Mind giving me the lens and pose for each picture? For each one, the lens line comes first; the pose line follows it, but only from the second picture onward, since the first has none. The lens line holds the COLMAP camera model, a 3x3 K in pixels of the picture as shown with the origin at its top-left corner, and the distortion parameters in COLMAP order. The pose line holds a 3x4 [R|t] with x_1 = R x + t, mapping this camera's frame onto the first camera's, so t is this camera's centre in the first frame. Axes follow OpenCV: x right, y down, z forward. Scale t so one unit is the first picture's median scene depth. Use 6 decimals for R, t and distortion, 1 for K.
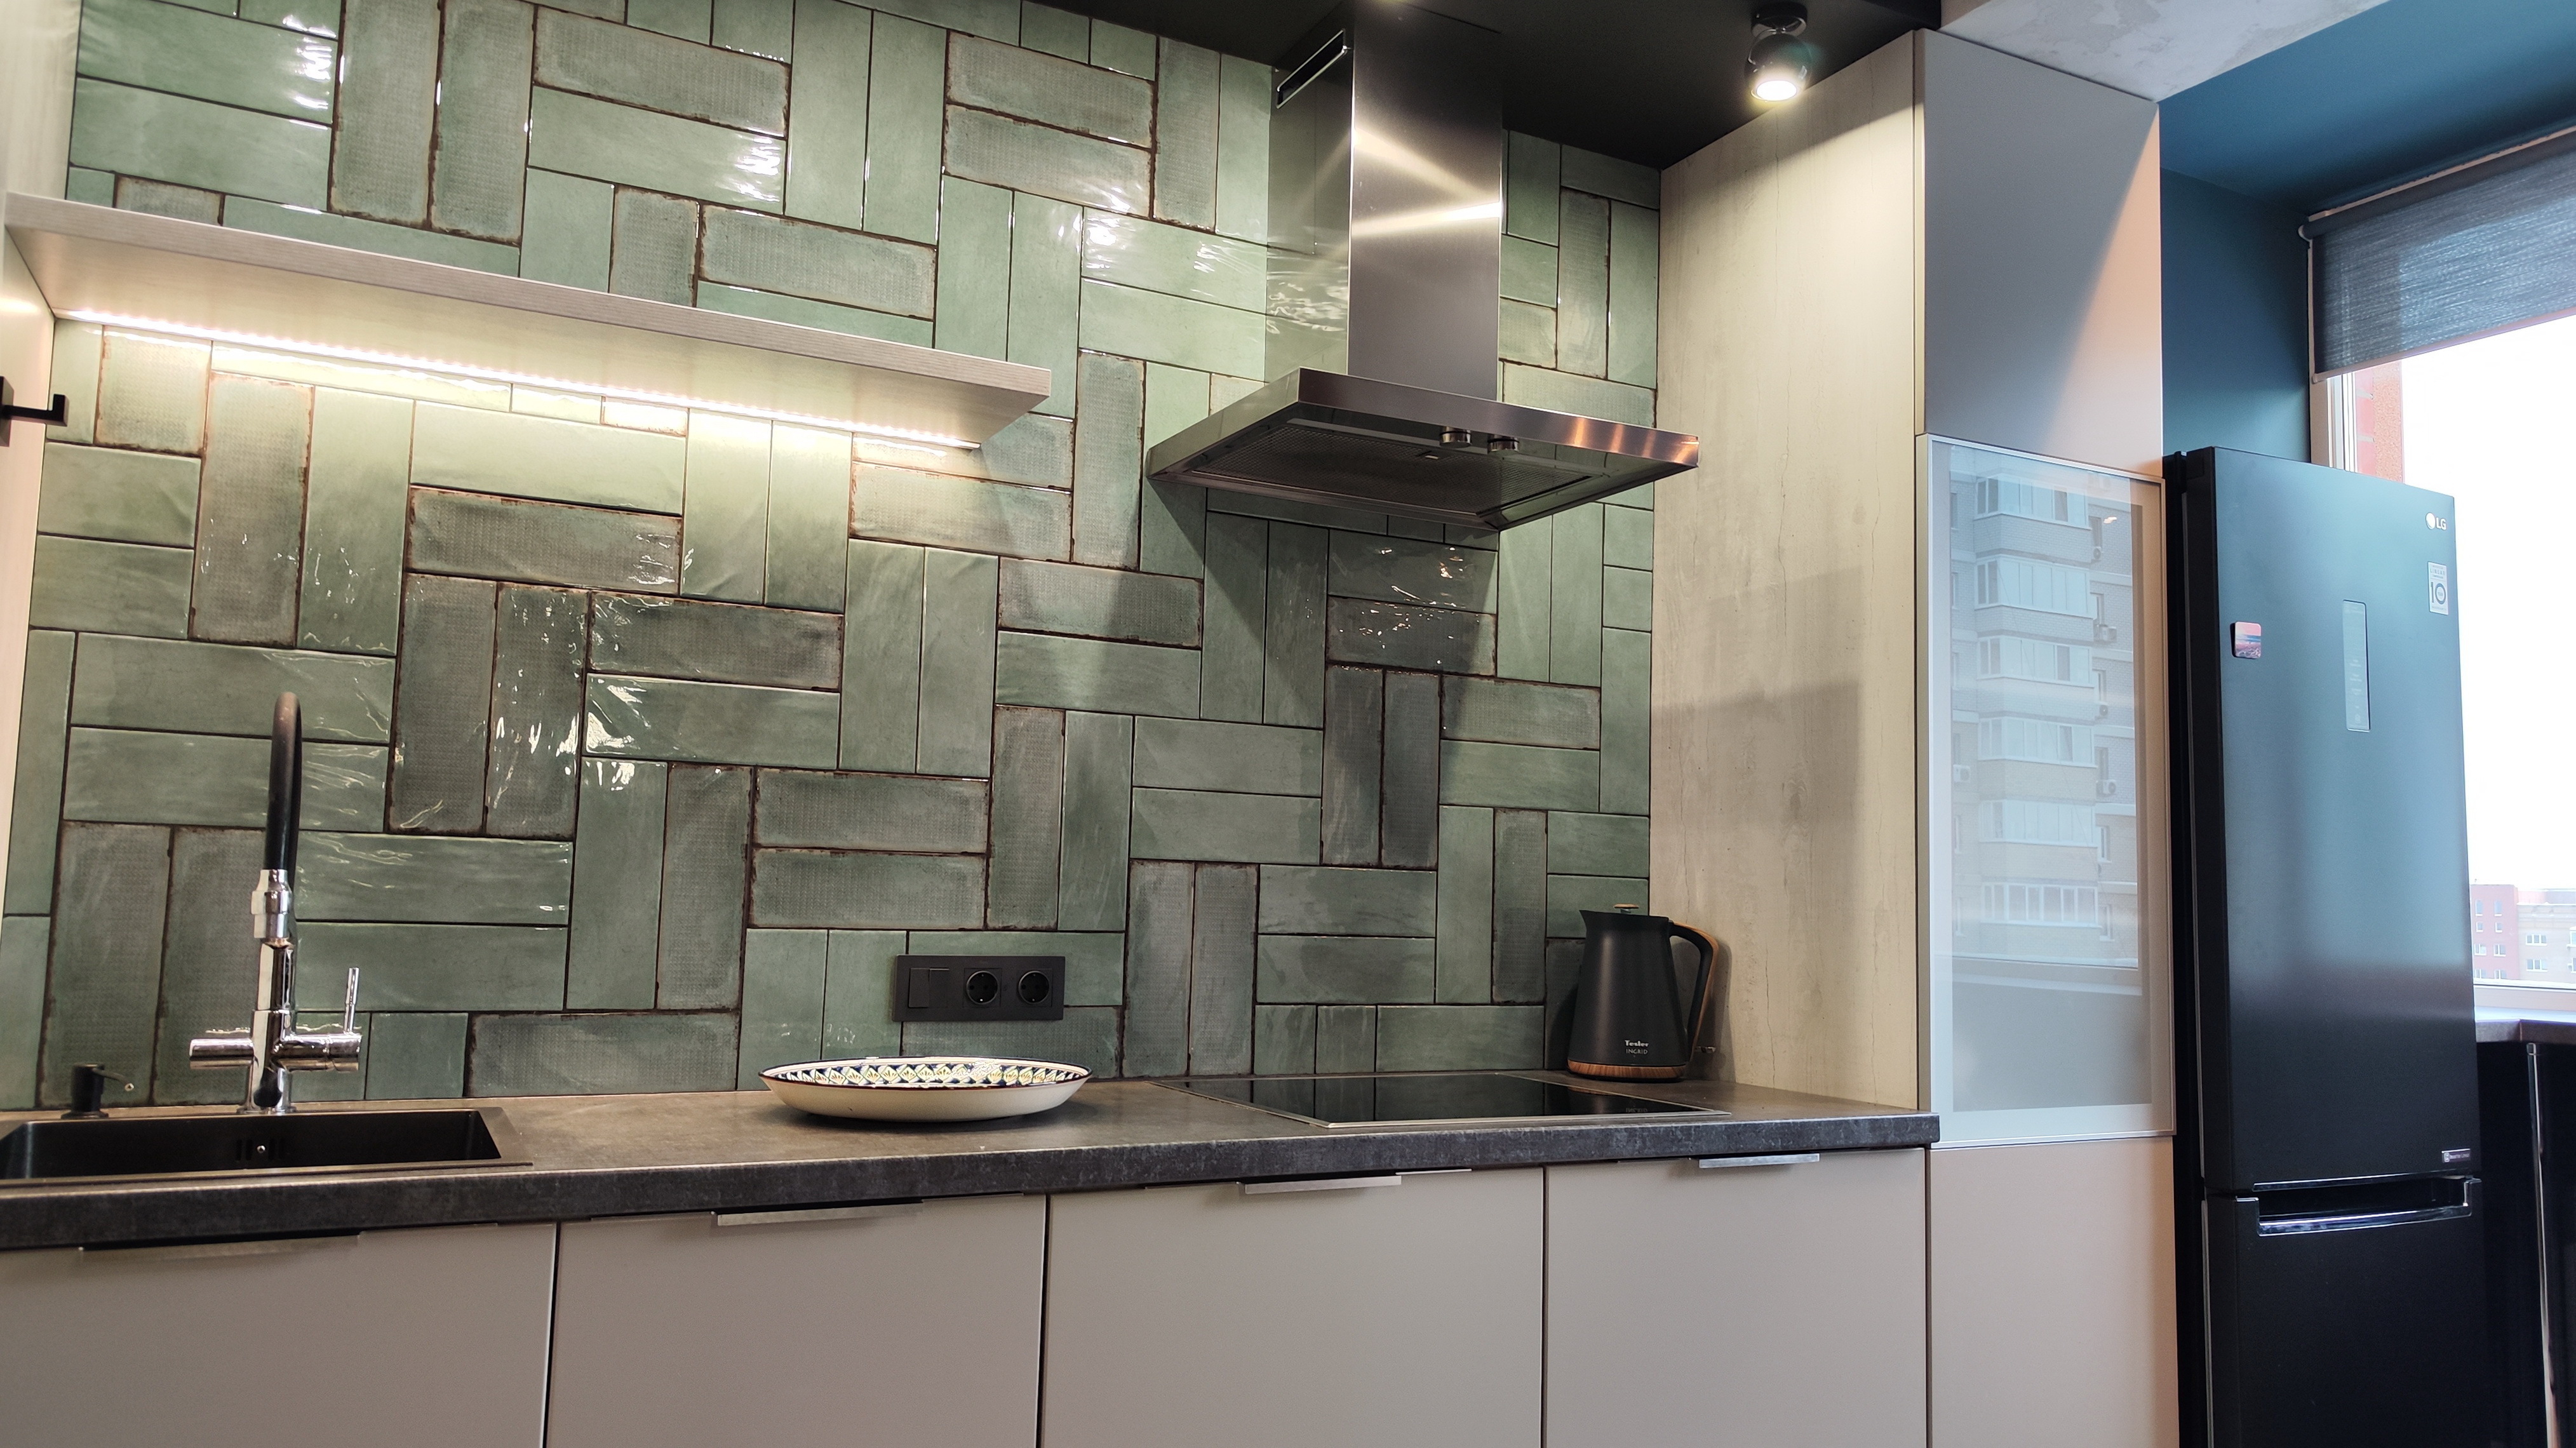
lens RADIAL K [[1762.6, 0, 1279.6], [0, 1762.6, 740.7], [0, 0, 1]] dist [0.010241, -0.004968]
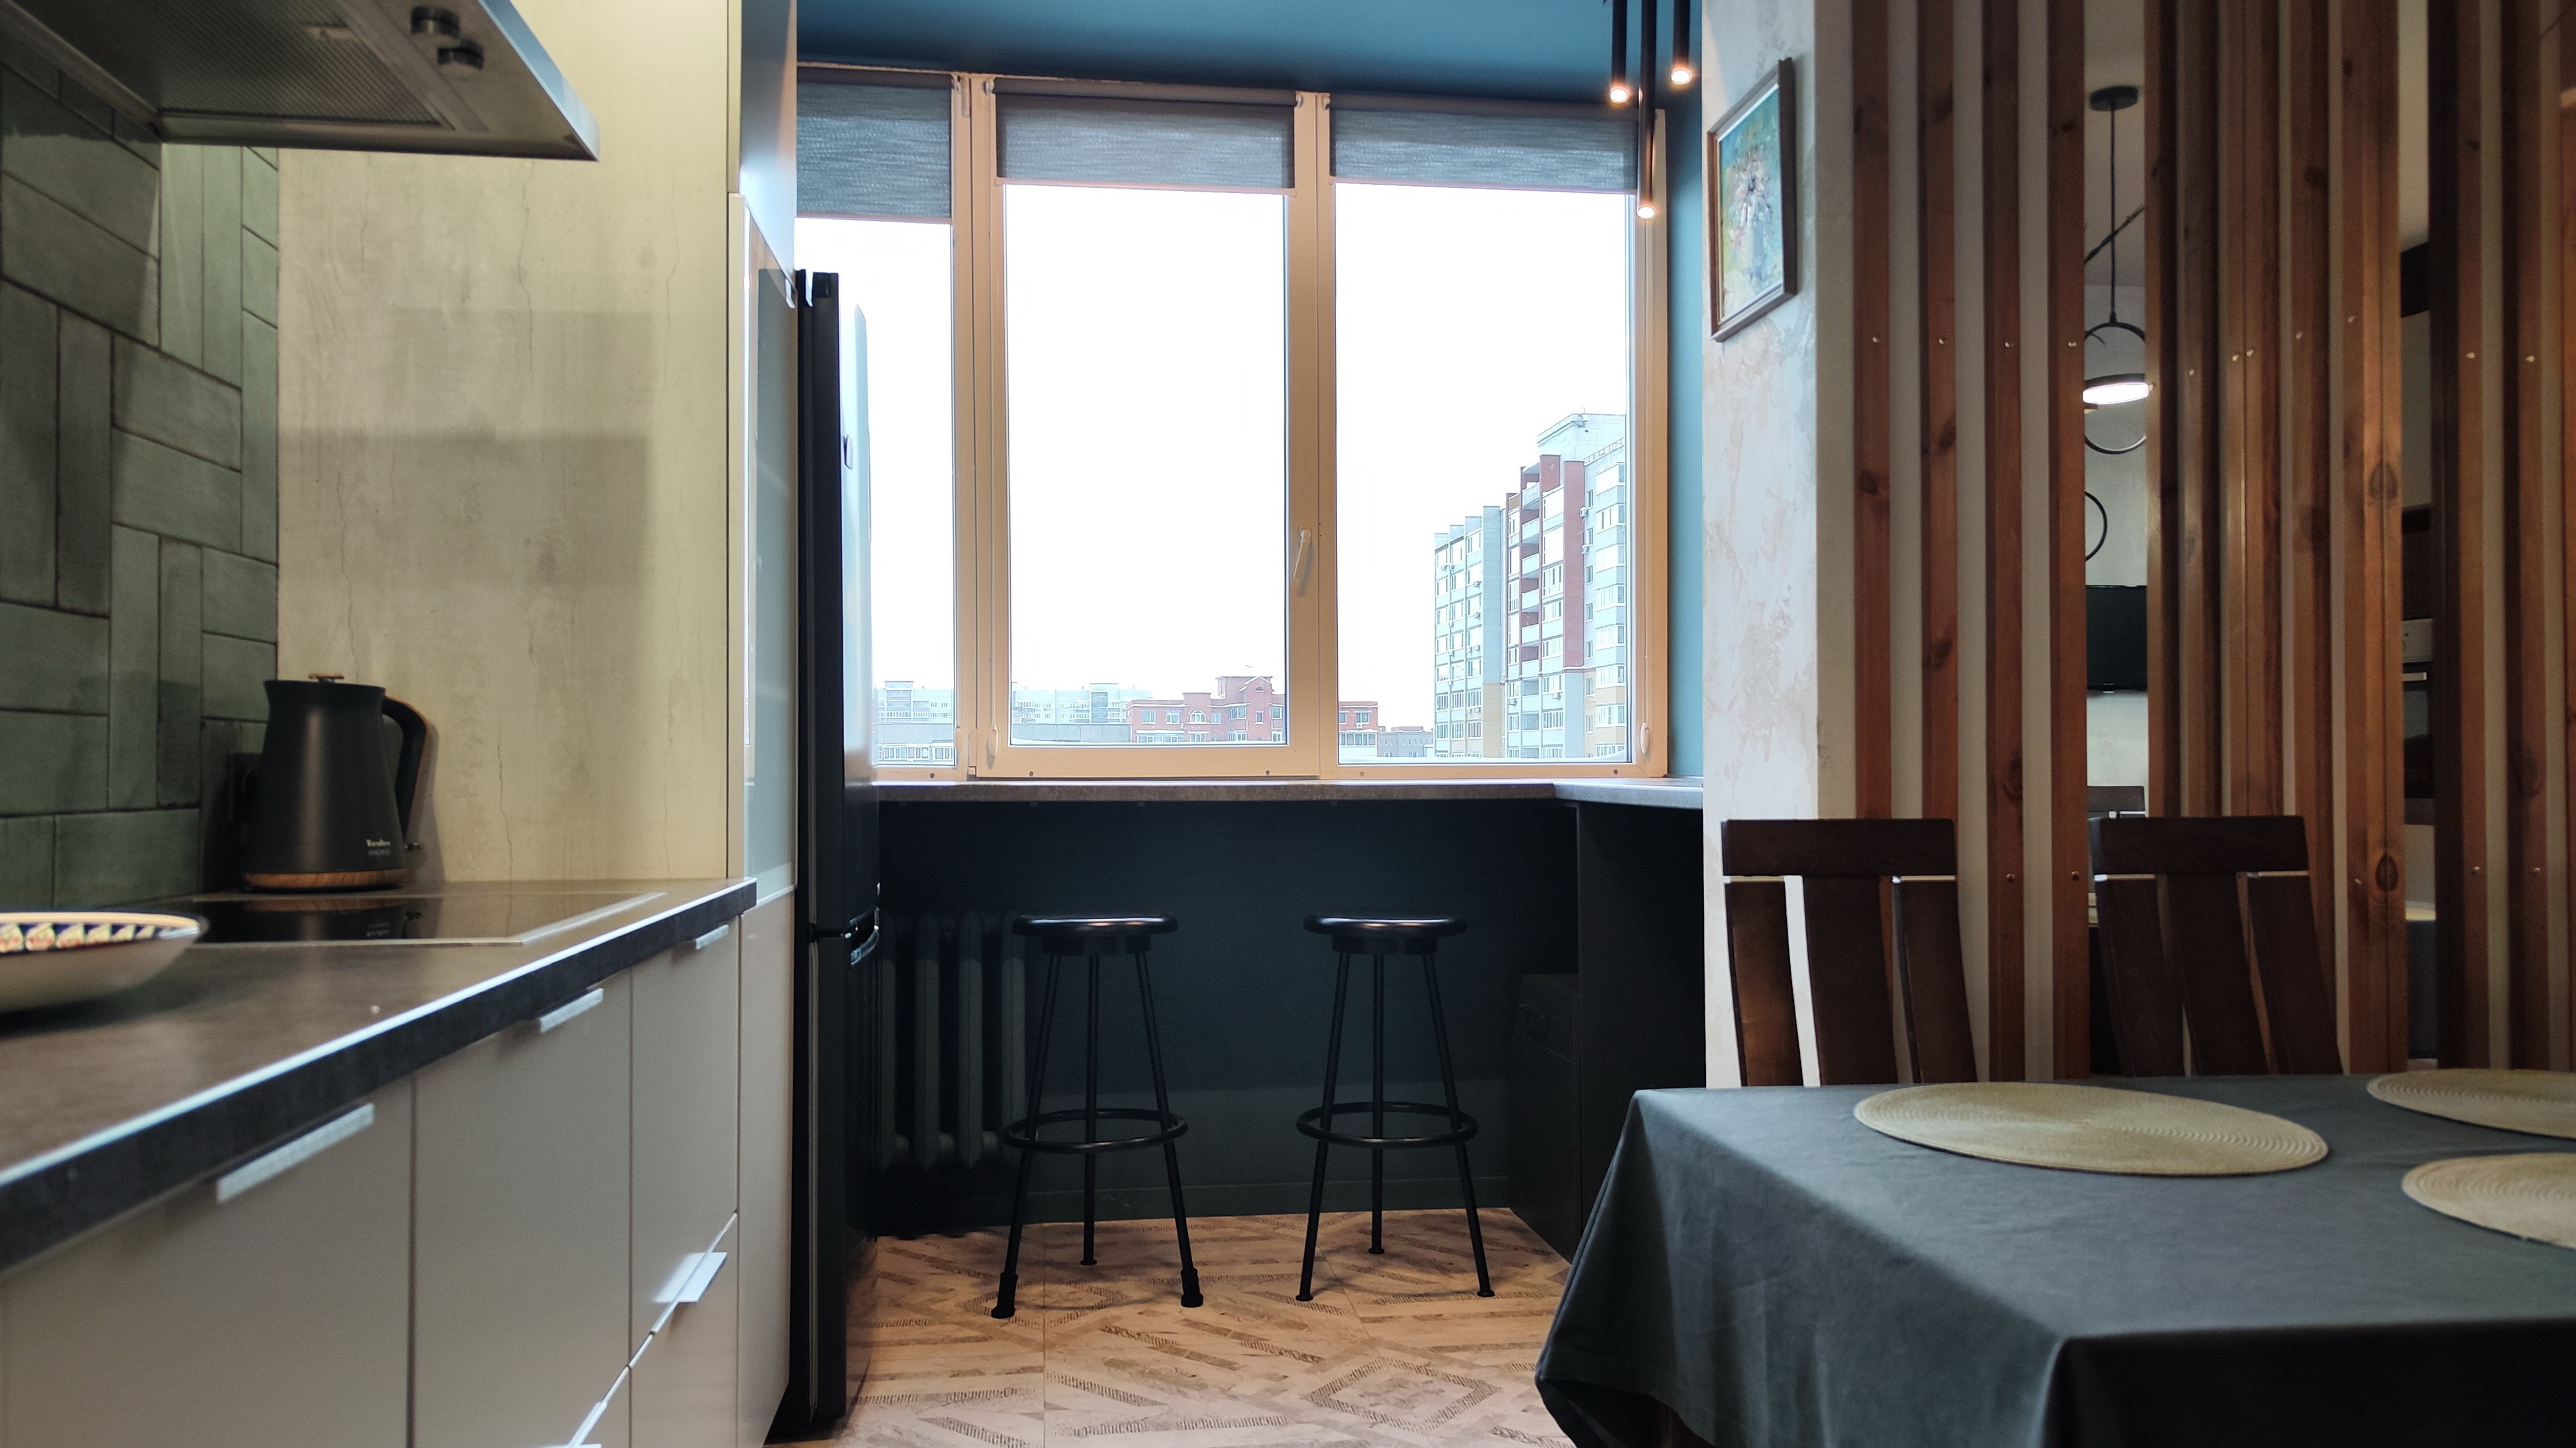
lens RADIAL K [[1737.6, 0, 1296.2], [0, 1737.6, 736.0], [0, 0, 1]] dist [0.085985, -0.092102]
pose [[0.329625, -0.012199, 0.944033, -0.434637], [-0.075553, 0.996369, 0.039256, 0.060499], [-0.941084, -0.084264, 0.327506, 0.350514]]
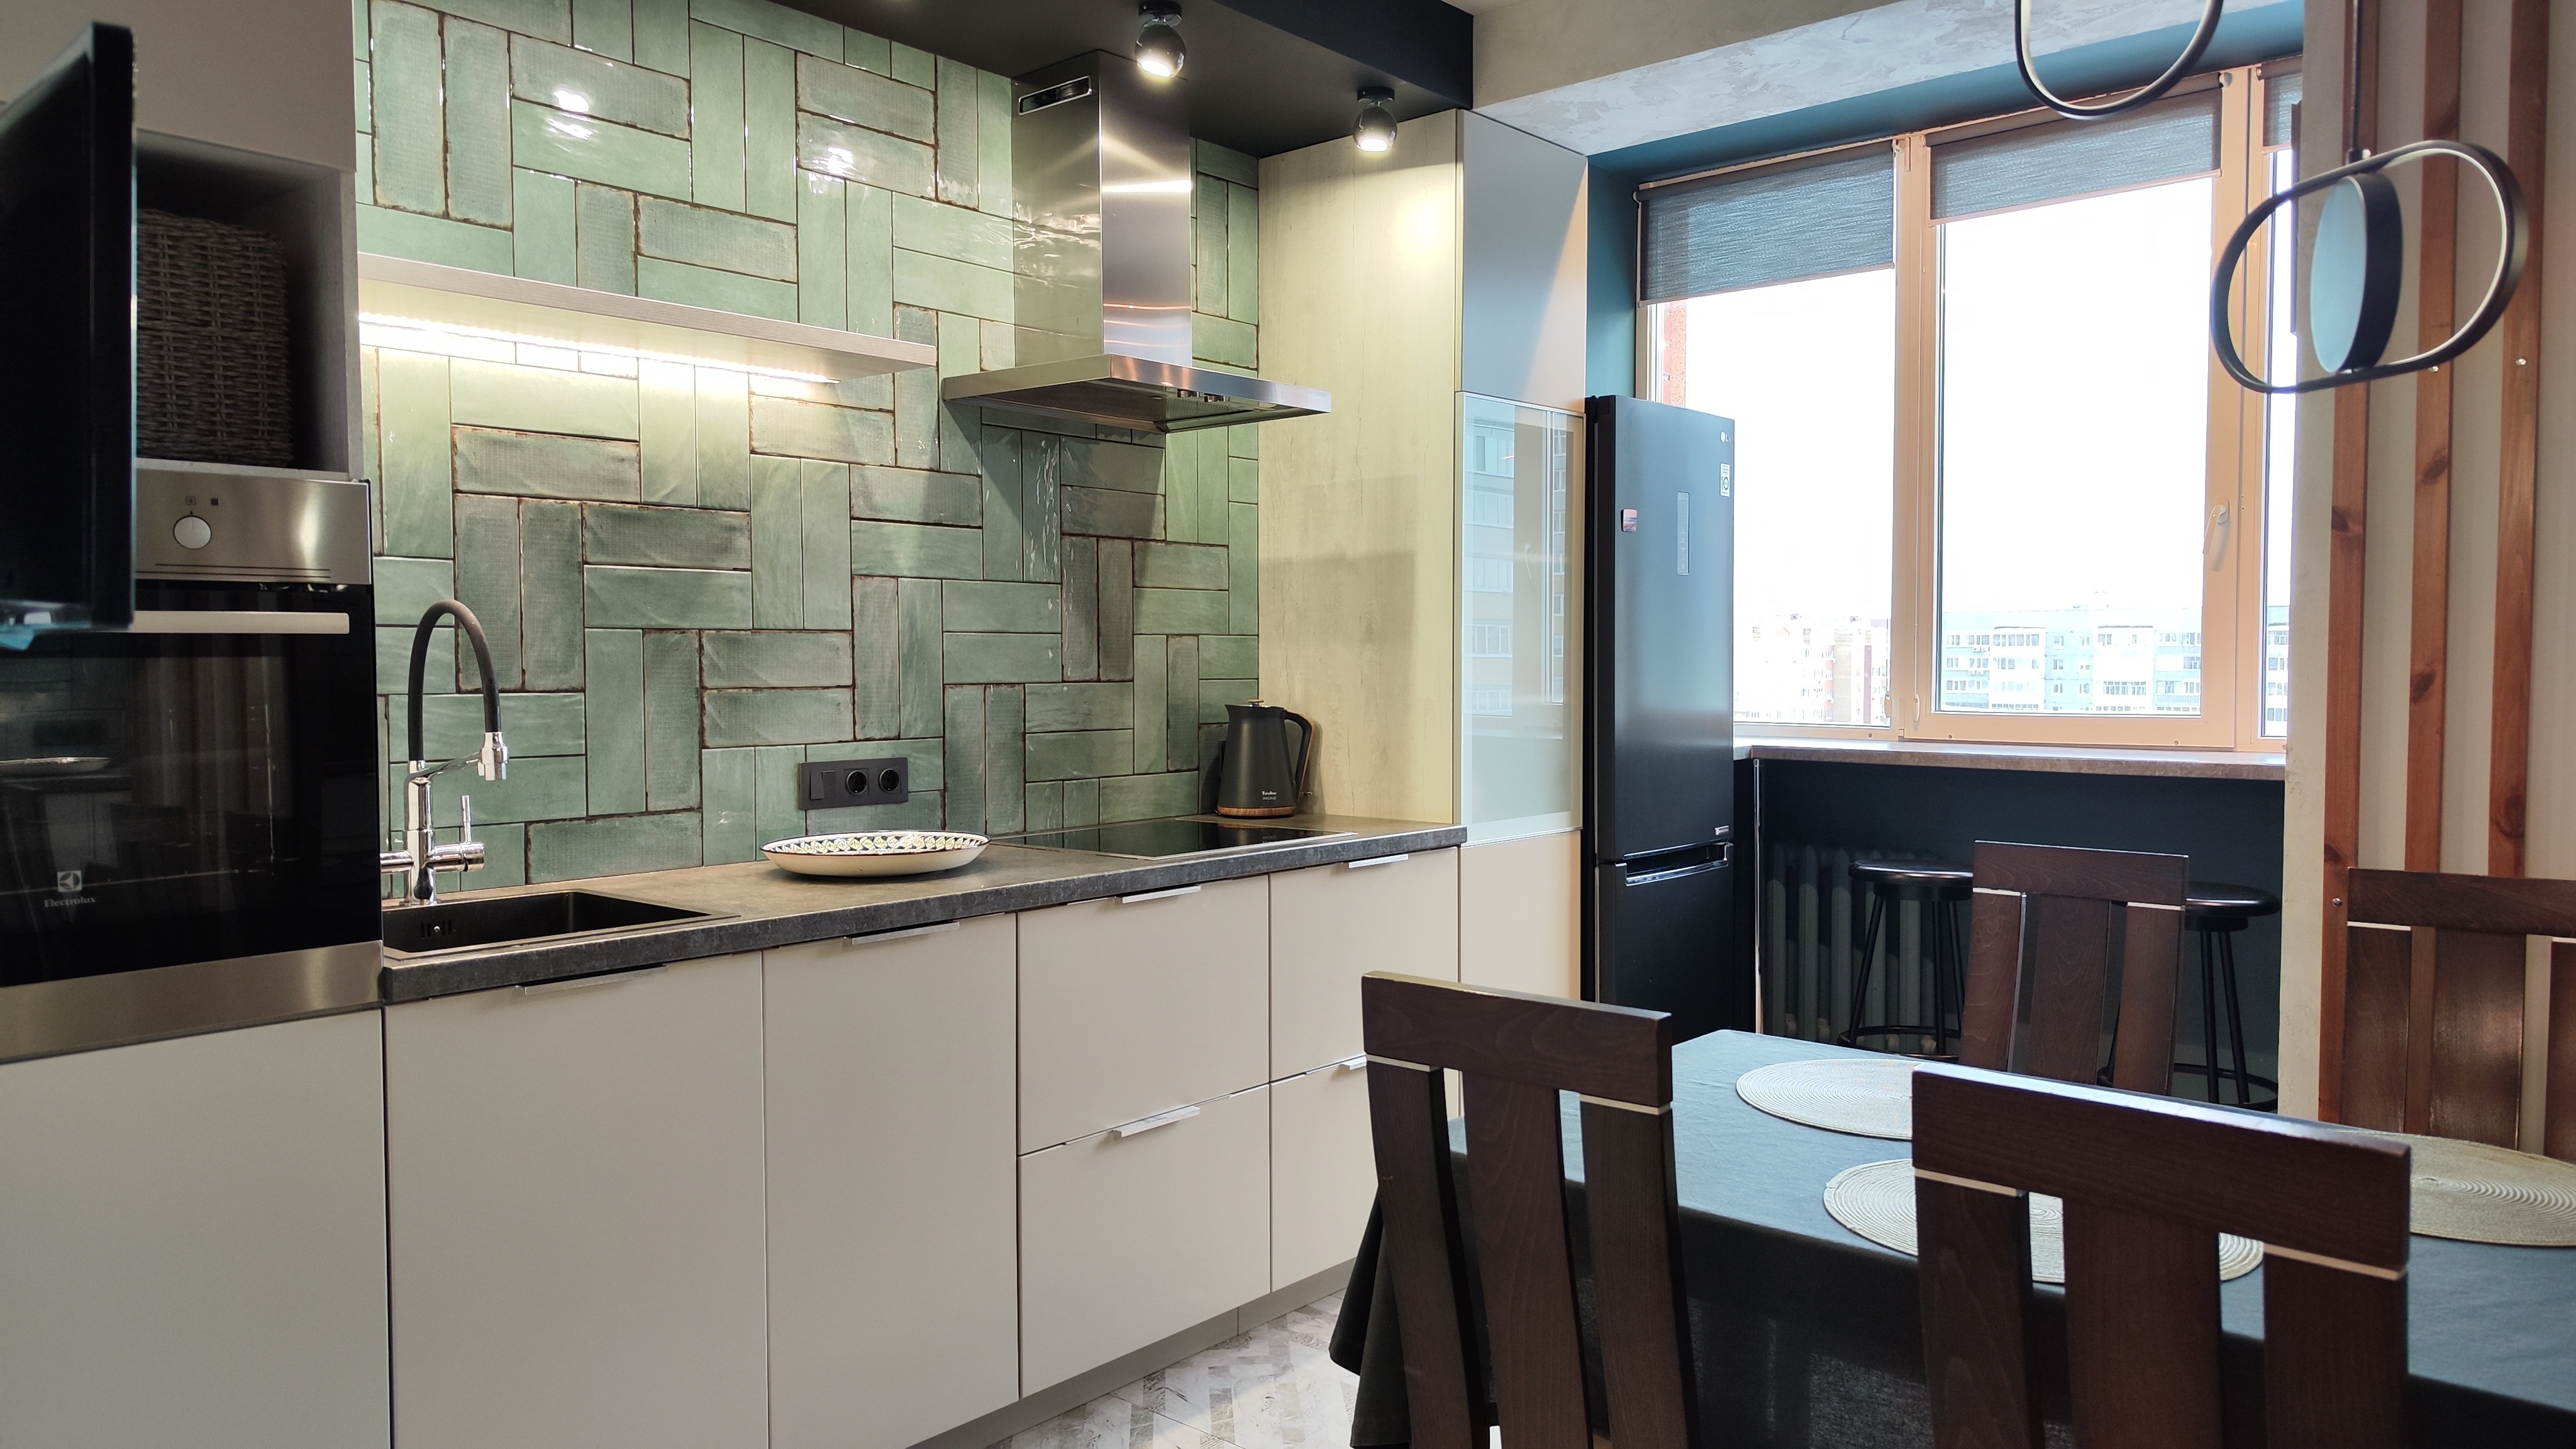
lens RADIAL K [[1725.0, 0, 1278.8], [0, 1725.0, 727.8], [0, 0, 1]] dist [0.020748, -0.026967]
pose [[0.928940, -0.043699, 0.367643, -0.329962], [-0.007324, 0.990646, 0.136259, -0.082963], [-0.370158, -0.129269, 0.919931, -0.341208]]
